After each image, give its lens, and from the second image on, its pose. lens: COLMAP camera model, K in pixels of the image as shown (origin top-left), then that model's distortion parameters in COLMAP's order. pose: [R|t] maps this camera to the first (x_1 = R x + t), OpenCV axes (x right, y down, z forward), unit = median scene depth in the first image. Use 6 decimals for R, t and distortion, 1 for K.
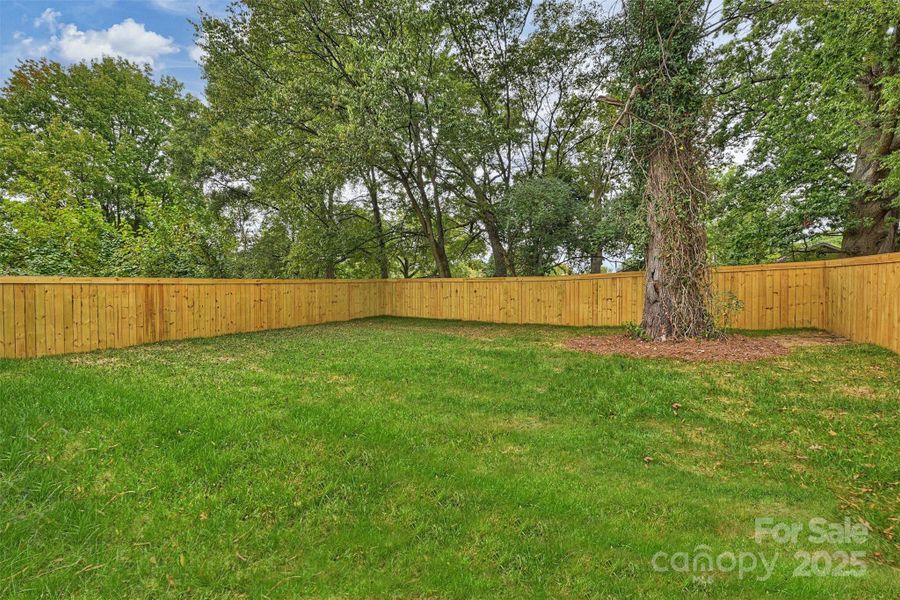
lens RADIAL K [[365.5, 0, 450.0], [0, 365.5, 300.0], [0, 0, 1]] dist [-0.000270, -0.000043]
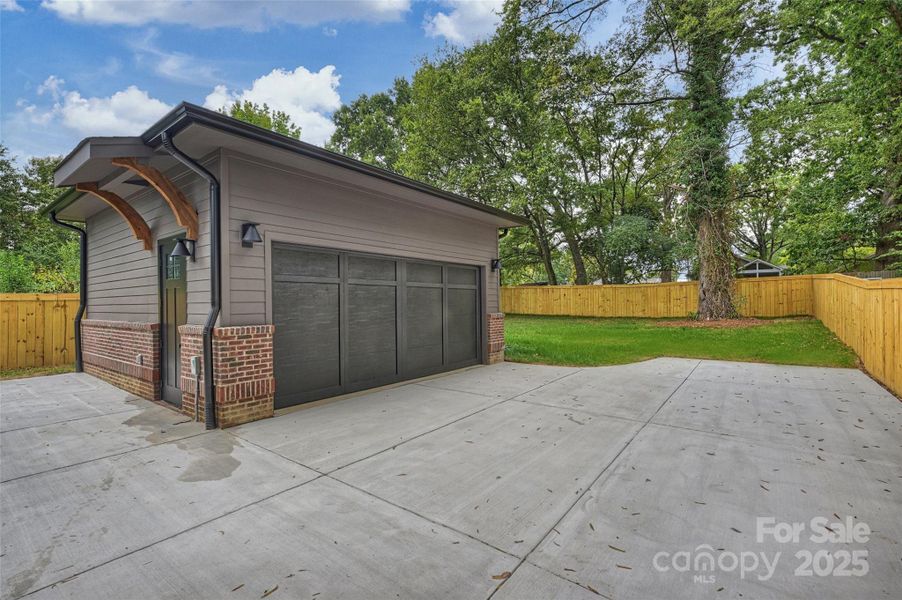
lens RADIAL K [[422.9, 0, 448.9], [0, 422.9, 294.2], [0, 0, 1]] dist [-0.000966, -0.000155]
pose [[0.995432, -0.010270, -0.094920, -0.348427], [0.007952, 0.999661, -0.024773, 0.013199], [0.095142, 0.023905, 0.995177, -0.842417]]
